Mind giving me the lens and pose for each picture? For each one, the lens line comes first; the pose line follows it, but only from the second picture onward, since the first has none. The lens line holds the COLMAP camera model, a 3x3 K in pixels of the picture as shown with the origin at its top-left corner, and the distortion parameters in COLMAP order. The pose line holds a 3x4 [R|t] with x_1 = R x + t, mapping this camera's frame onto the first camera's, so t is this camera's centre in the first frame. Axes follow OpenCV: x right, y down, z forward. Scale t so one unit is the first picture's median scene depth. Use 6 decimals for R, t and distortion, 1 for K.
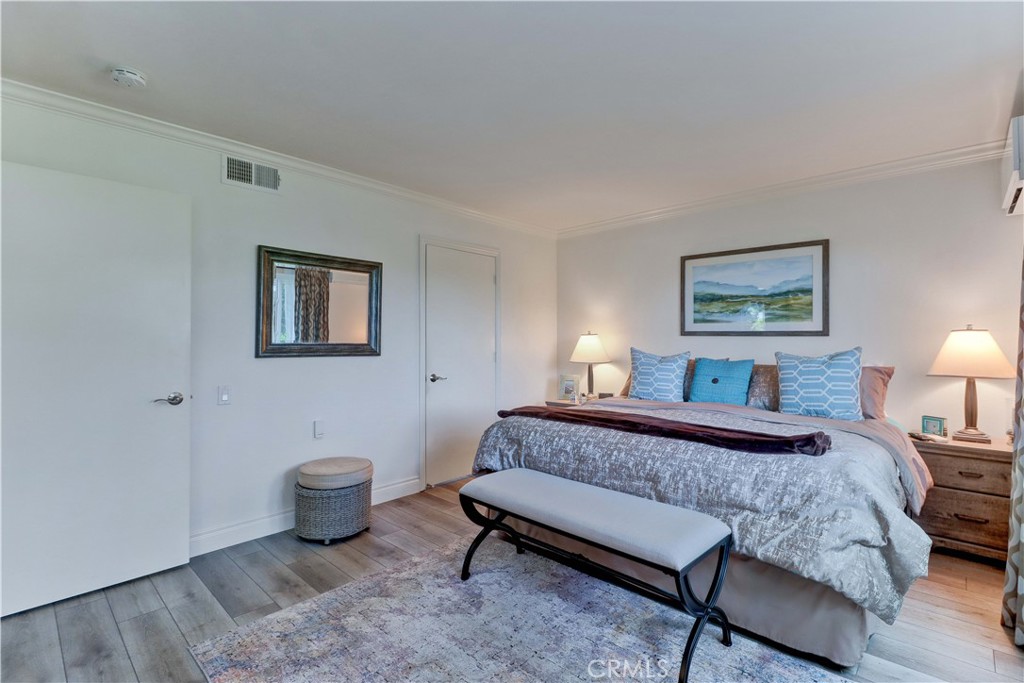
lens RADIAL K [[476.3, 0, 517.7], [0, 476.3, 334.5], [0, 0, 1]] dist [0.004999, -0.000640]
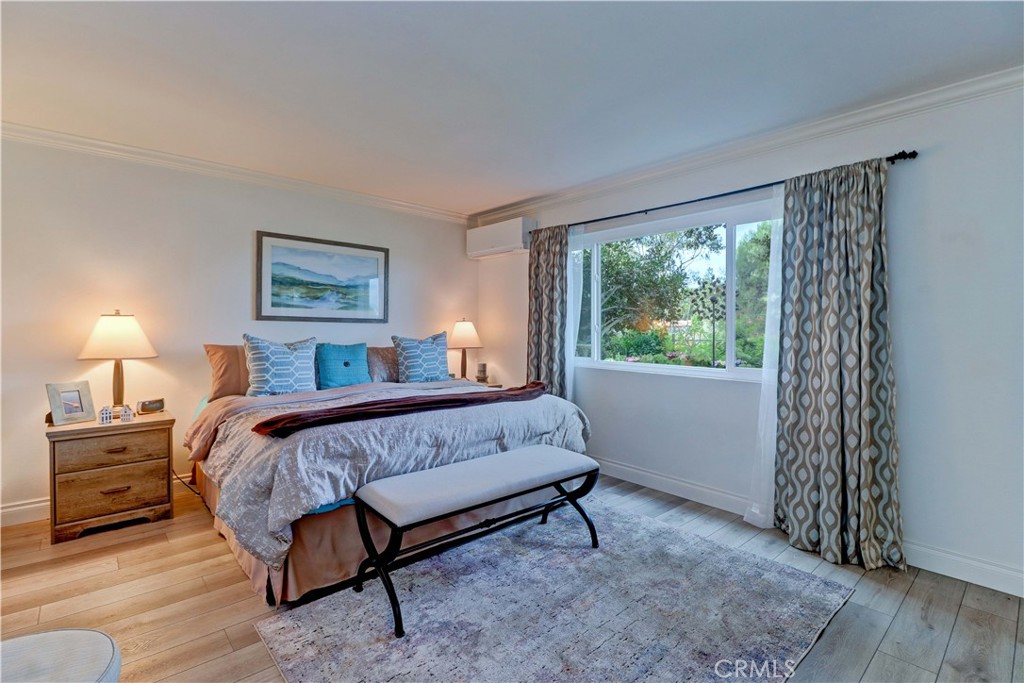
lens RADIAL K [[476.3, 0, 517.7], [0, 476.3, 334.5], [0, 0, 1]] dist [0.004999, -0.000640]
pose [[0.077365, -0.014885, 0.996892, -0.544669], [-0.019771, 0.999669, 0.016461, 0.005302], [-0.996807, -0.020983, 0.077045, 0.481378]]
